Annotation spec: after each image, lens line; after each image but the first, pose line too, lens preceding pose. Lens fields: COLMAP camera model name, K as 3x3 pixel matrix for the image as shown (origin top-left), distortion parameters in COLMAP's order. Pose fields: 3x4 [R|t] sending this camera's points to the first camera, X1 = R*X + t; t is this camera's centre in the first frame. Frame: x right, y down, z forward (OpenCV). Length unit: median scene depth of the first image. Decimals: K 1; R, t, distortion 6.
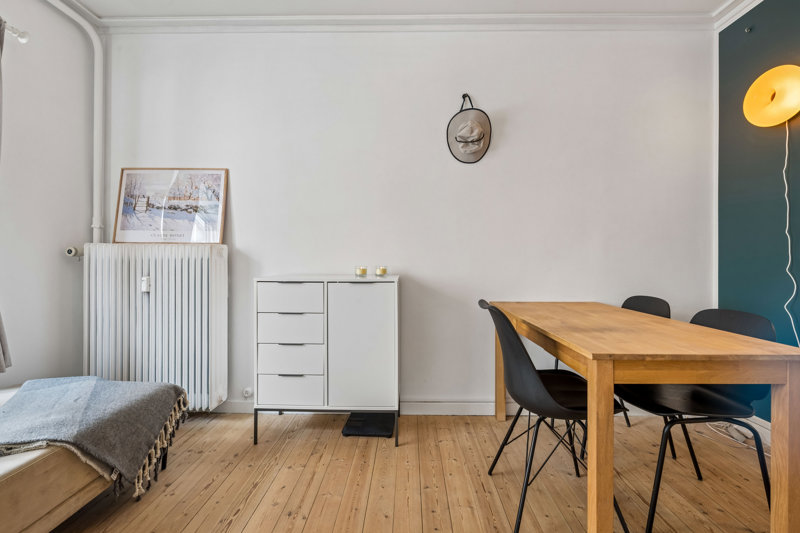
lens RADIAL K [[353.7, 0, 402.4], [0, 353.7, 261.0], [0, 0, 1]] dist [-0.003124, -0.001755]
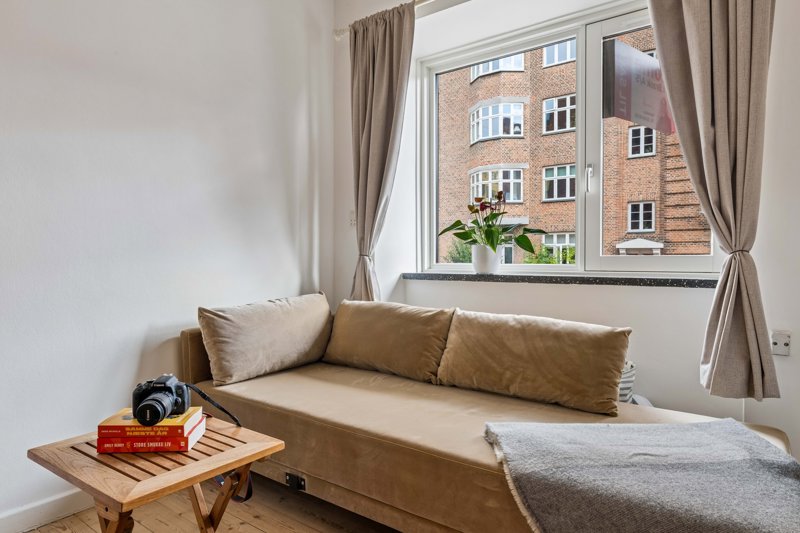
lens RADIAL K [[482.9, 0, 397.5], [0, 482.9, 268.4], [0, 0, 1]] dist [-0.000643, -0.000243]
pose [[-0.573356, 0.016260, -0.819145, 0.000771], [-0.001918, 0.999774, 0.021188, 0.039052], [0.819304, 0.013719, -0.573195, 0.760754]]
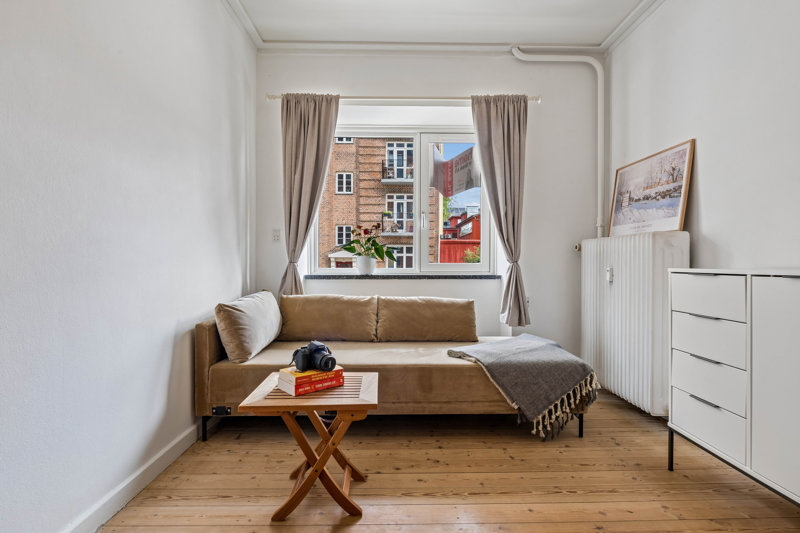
lens RADIAL K [[383.5, 0, 399.3], [0, 383.5, 269.2], [0, 0, 1]] dist [-0.002221, -0.000748]
pose [[0.040778, 0.011191, -0.999106, 0.411231], [-0.003919, 0.999931, 0.011040, 0.039488], [0.999161, 0.003465, 0.040819, 0.306439]]
